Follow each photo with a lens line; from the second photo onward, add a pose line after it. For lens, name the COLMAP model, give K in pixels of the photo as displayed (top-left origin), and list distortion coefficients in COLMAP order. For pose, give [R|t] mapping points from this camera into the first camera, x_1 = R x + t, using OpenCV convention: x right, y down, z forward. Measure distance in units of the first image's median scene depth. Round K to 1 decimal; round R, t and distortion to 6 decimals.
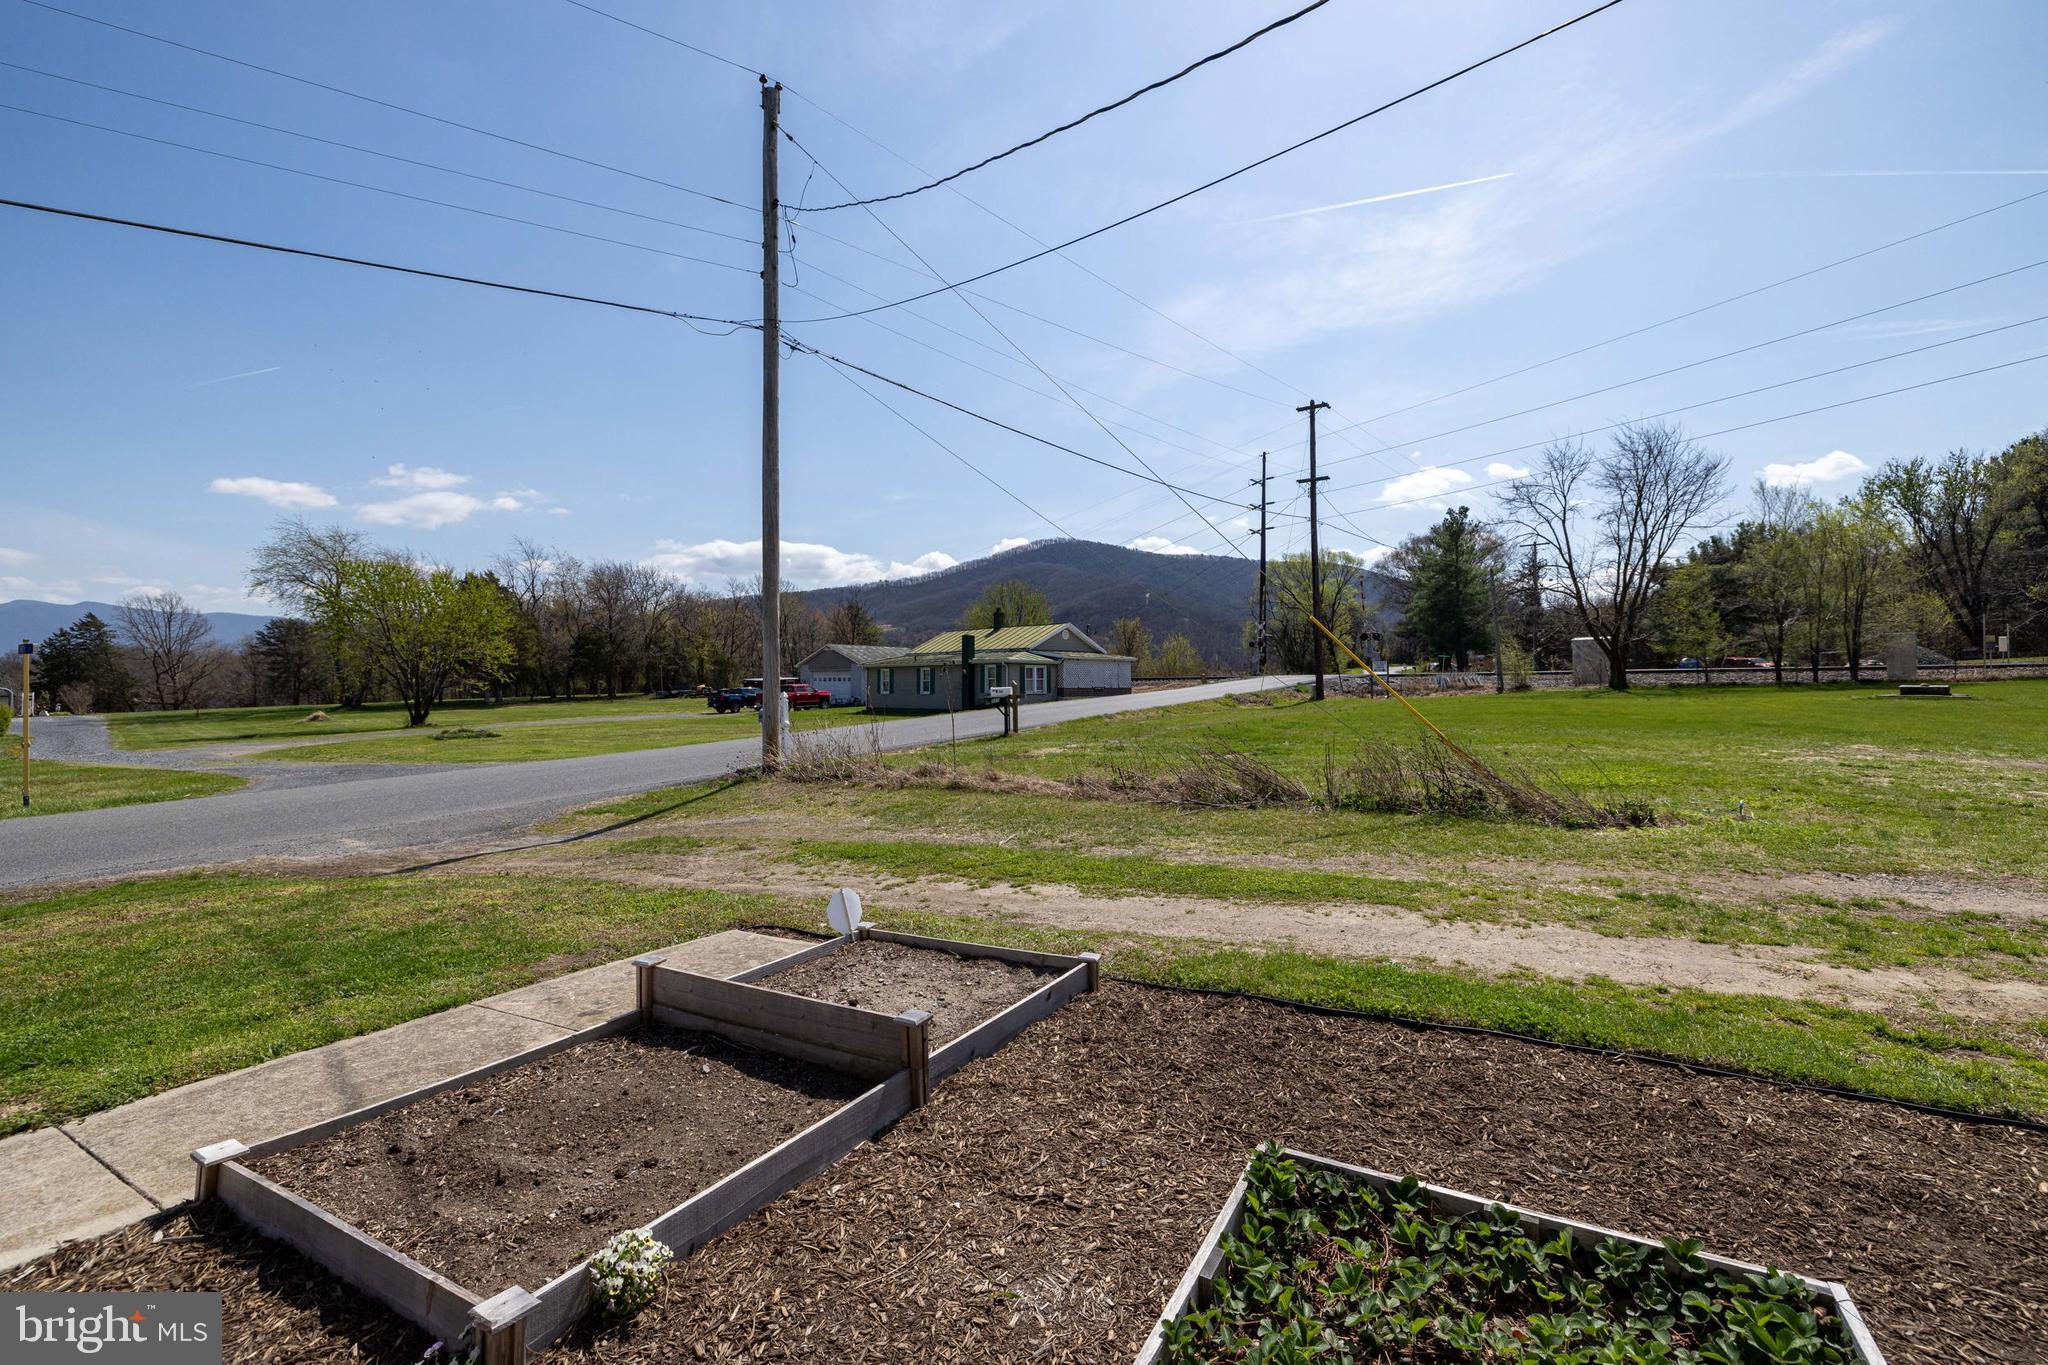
lens RADIAL K [[853.7, 0, 1011.6], [0, 853.7, 680.2], [0, 0, 1]] dist [-0.003236, -0.000067]
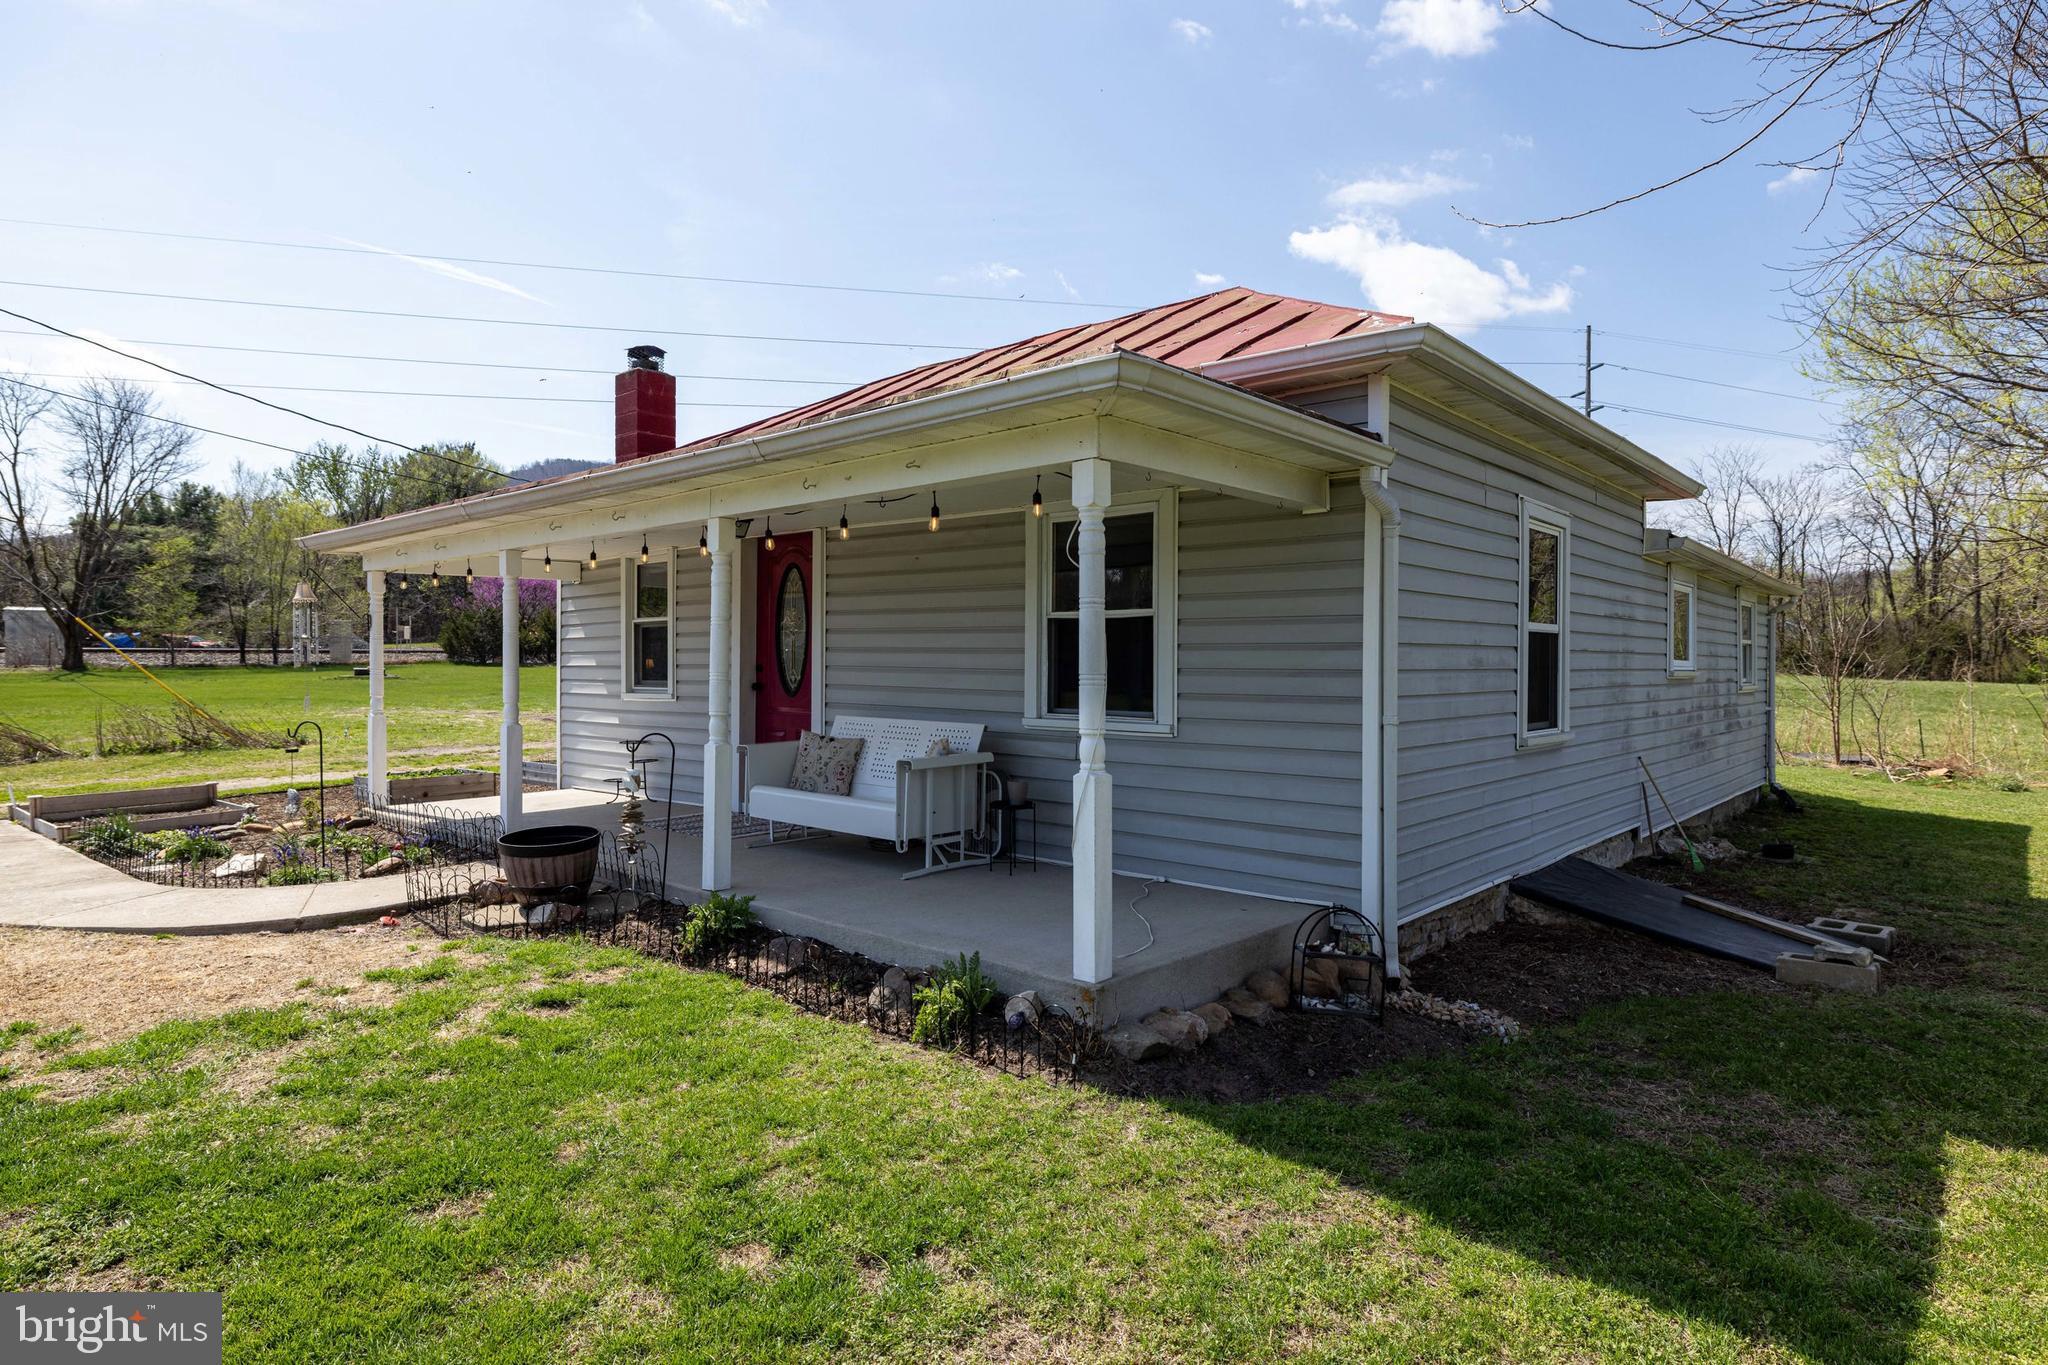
lens RADIAL K [[1128.5, 0, 1022.4], [0, 1128.5, 670.5], [0, 0, 1]] dist [-0.004114, -0.000585]
pose [[0.198737, 0.000433, 0.980053, -0.194526], [-0.009606, 0.999953, 0.001506, -0.000837], [-0.980006, -0.009714, 0.198732, -0.144190]]
